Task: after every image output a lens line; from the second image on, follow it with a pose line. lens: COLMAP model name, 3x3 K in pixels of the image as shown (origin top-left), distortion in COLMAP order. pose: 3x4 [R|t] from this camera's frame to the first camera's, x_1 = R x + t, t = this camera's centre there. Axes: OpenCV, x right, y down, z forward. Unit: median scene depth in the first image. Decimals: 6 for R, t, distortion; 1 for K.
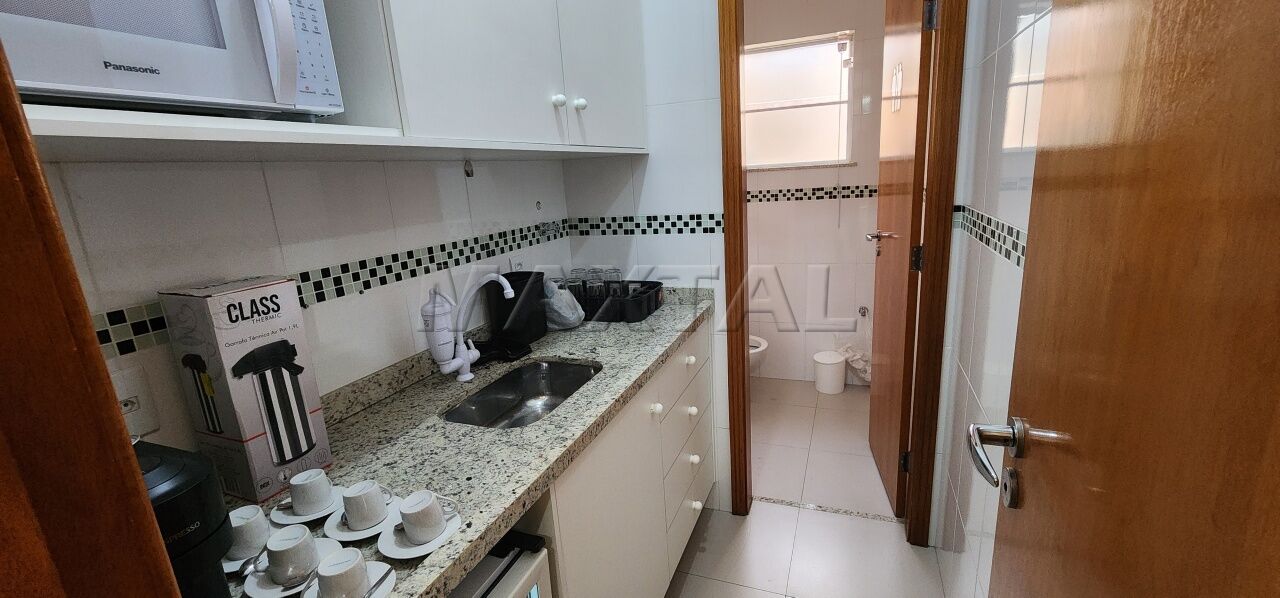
lens RADIAL K [[530.8, 0, 641.3], [0, 530.8, 301.0], [0, 0, 1]] dist [0.003670, 0.000245]
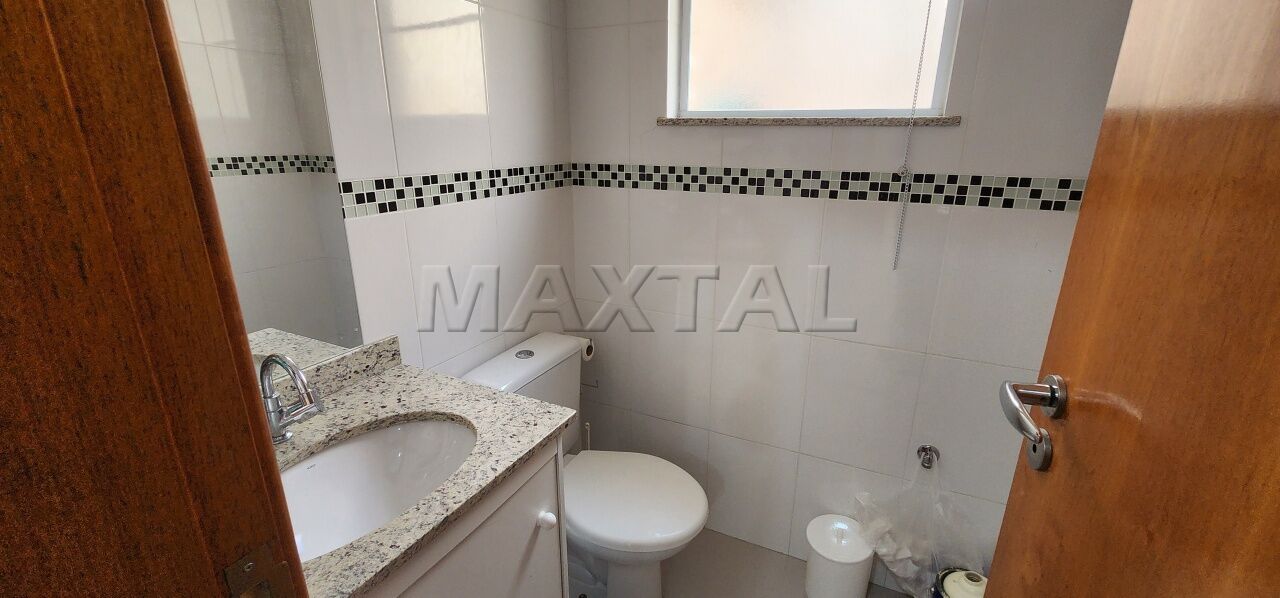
lens RADIAL K [[530.8, 0, 640.2], [0, 530.8, 294.3], [0, 0, 1]] dist [0.003670, 0.000245]
pose [[0.991122, 0.086958, -0.100573, 0.209991], [-0.076217, 0.991428, 0.106116, -0.146427], [0.108939, -0.097509, 0.989254, 0.541813]]
